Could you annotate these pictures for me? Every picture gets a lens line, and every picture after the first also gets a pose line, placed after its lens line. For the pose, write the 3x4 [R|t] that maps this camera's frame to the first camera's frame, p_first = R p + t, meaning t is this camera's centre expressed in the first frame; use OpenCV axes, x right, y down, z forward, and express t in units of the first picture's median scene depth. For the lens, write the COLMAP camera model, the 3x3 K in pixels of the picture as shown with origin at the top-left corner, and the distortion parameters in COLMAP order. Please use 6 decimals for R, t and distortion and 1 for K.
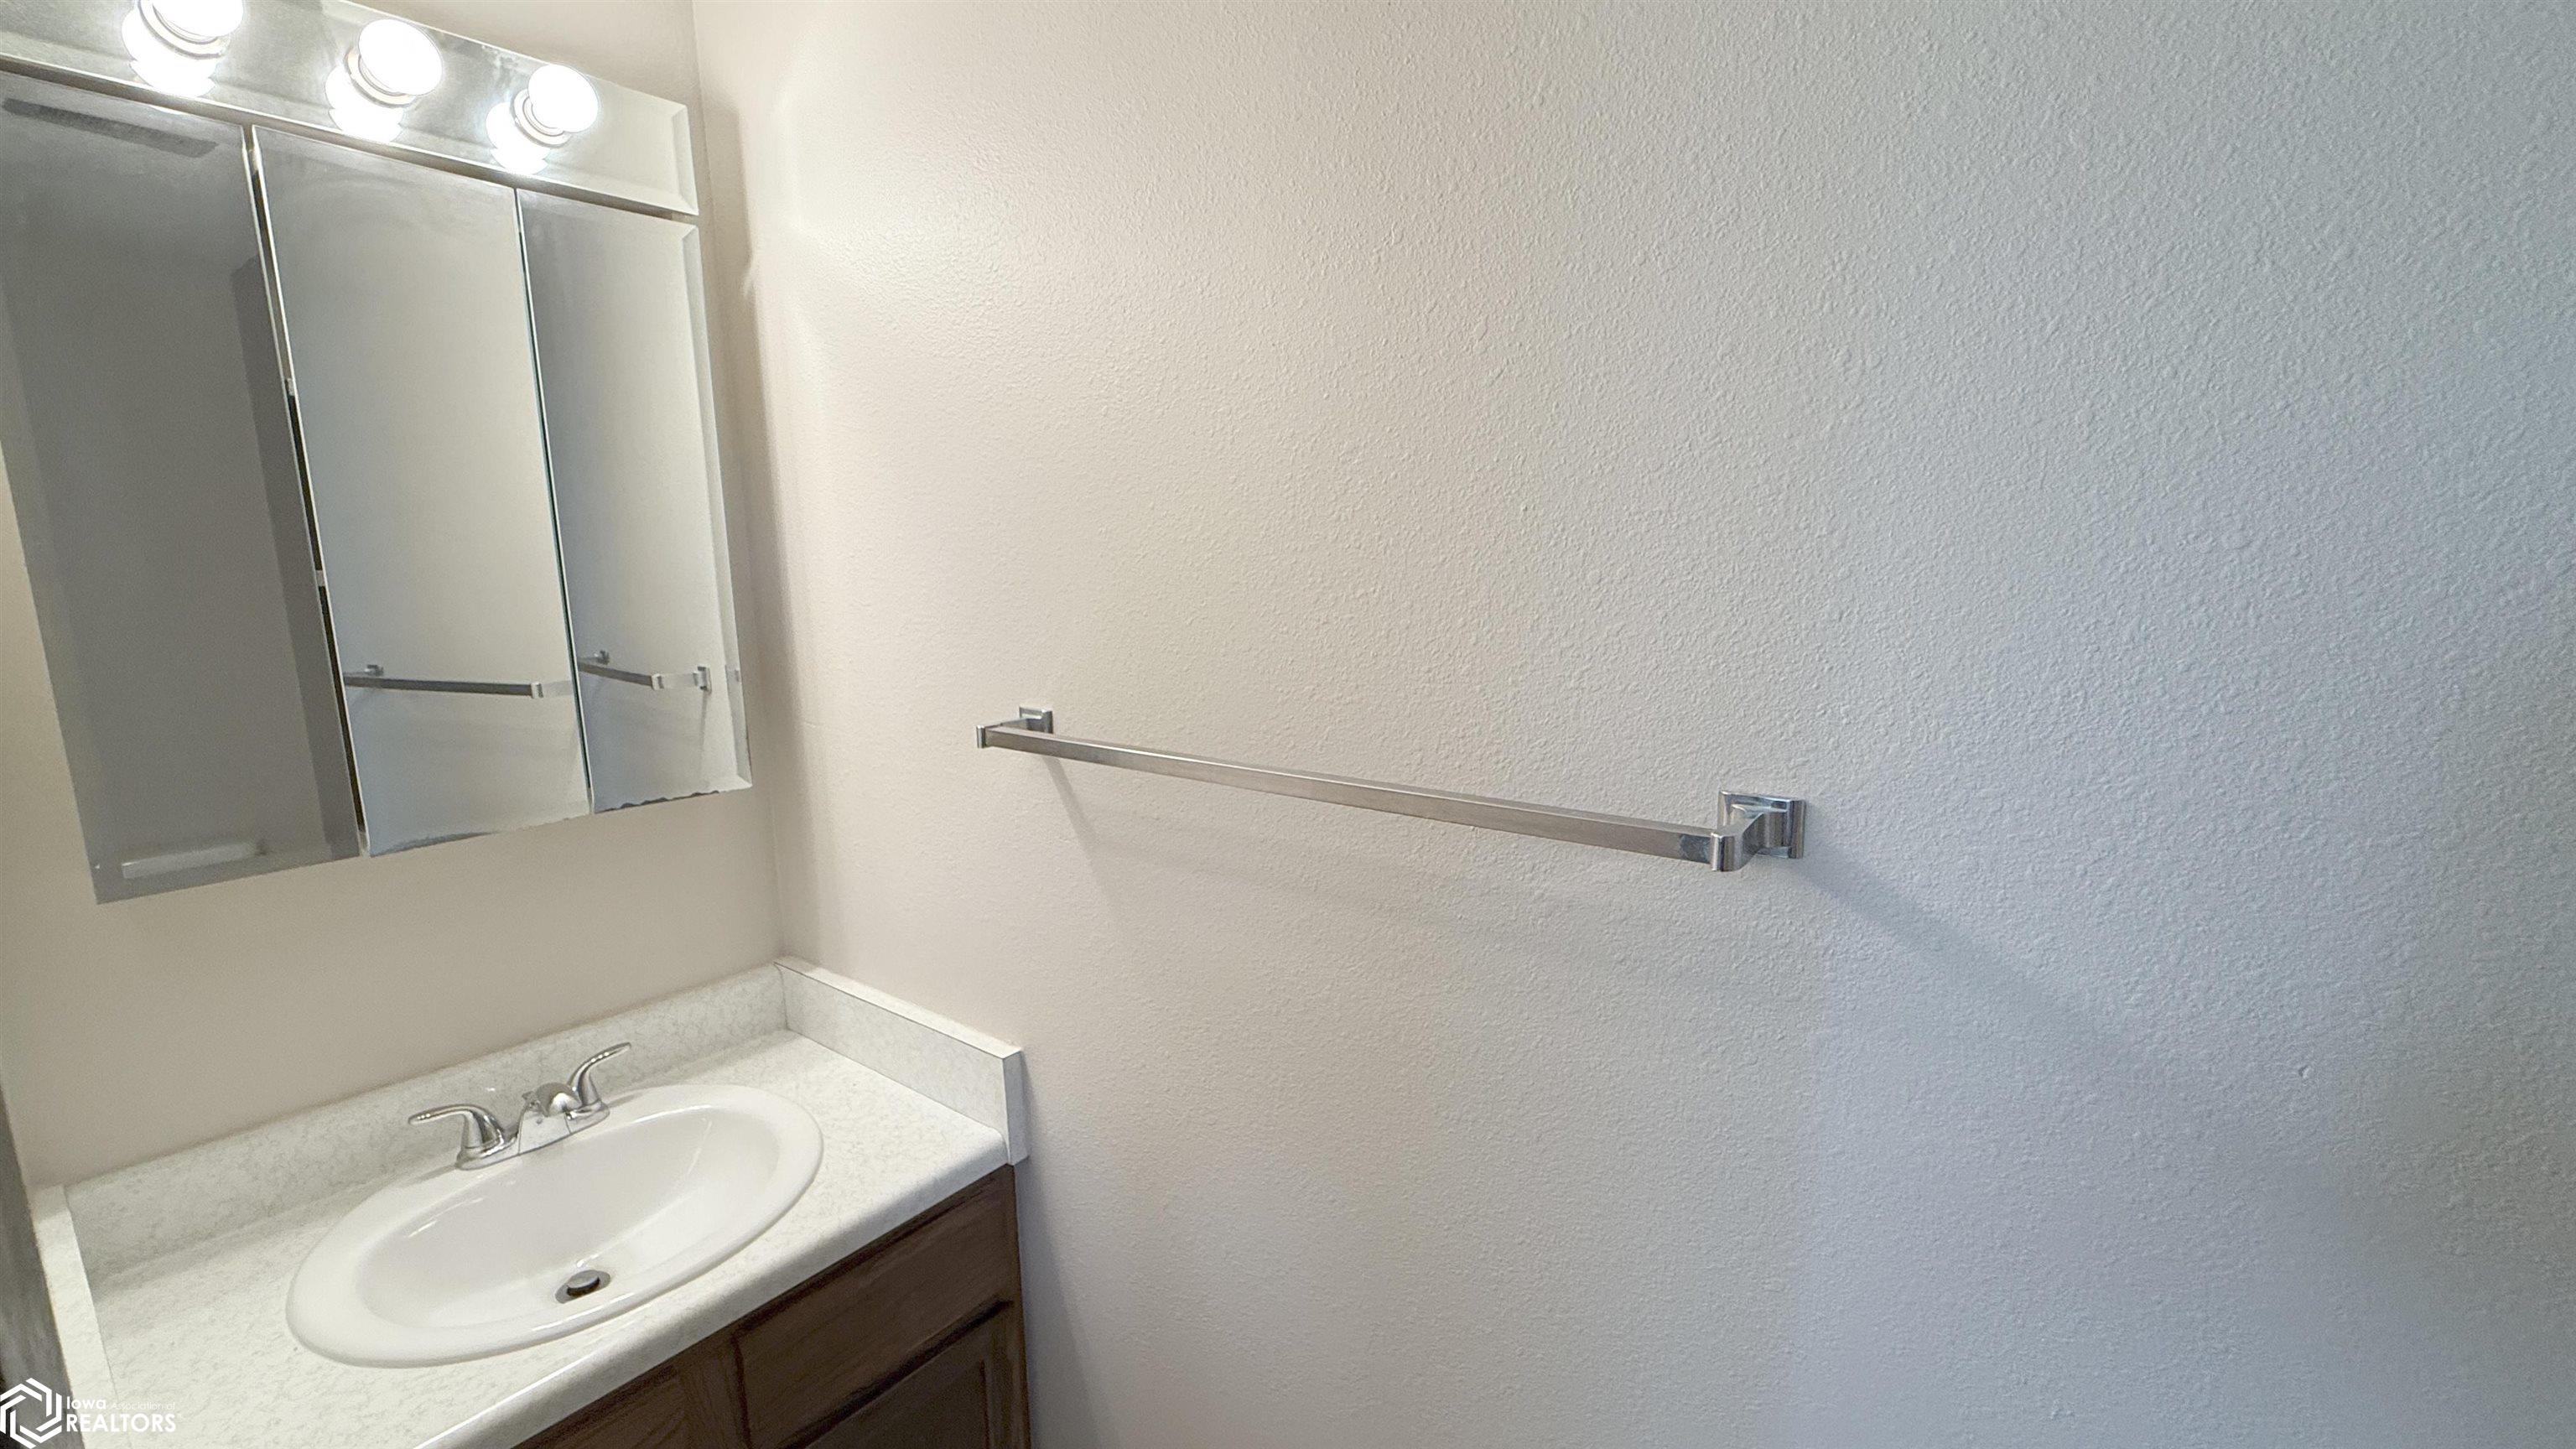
lens RADIAL K [[1024.4, 0, 1282.4], [0, 1024.4, 722.9], [0, 0, 1]] dist [0.000288, 0.000348]
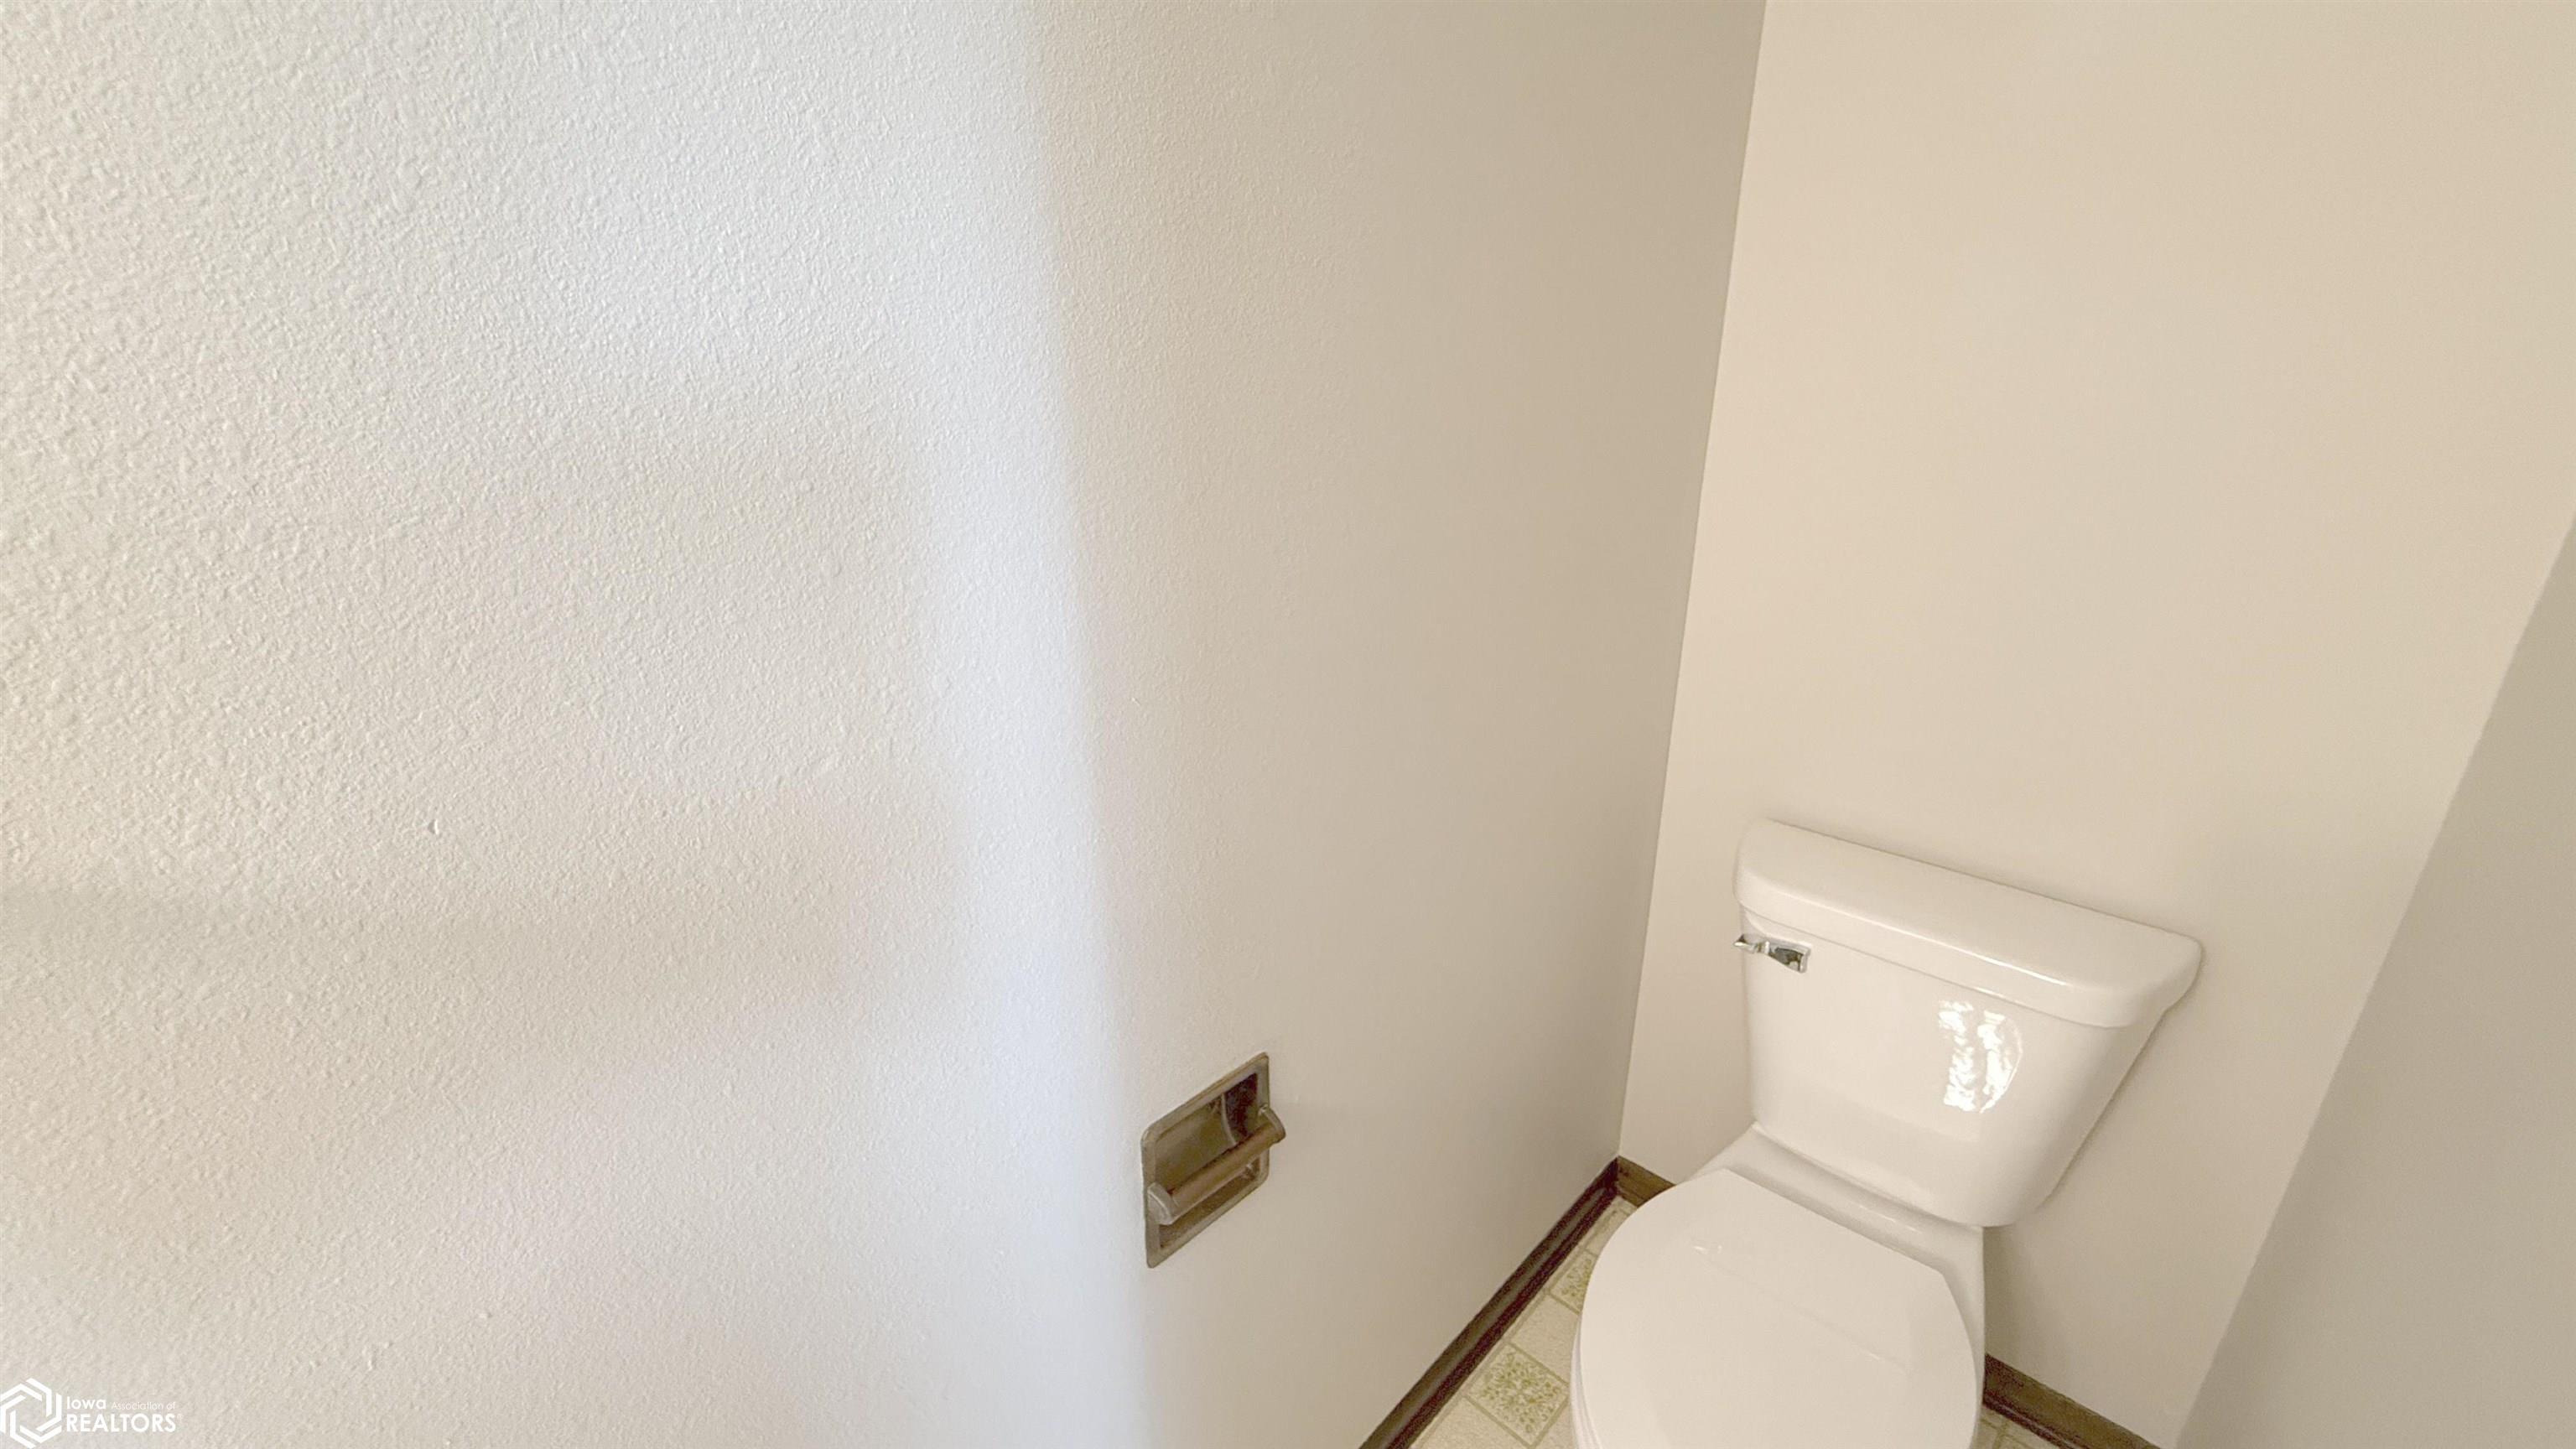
lens RADIAL K [[1024.4, 0, 1282.4], [0, 1024.4, 722.9], [0, 0, 1]] dist [0.000288, 0.000348]
pose [[0.118110, -0.338352, 0.933578, 0.314324], [0.165529, 0.933713, 0.317460, 0.105944], [-0.979107, 0.117039, 0.166288, 0.162352]]
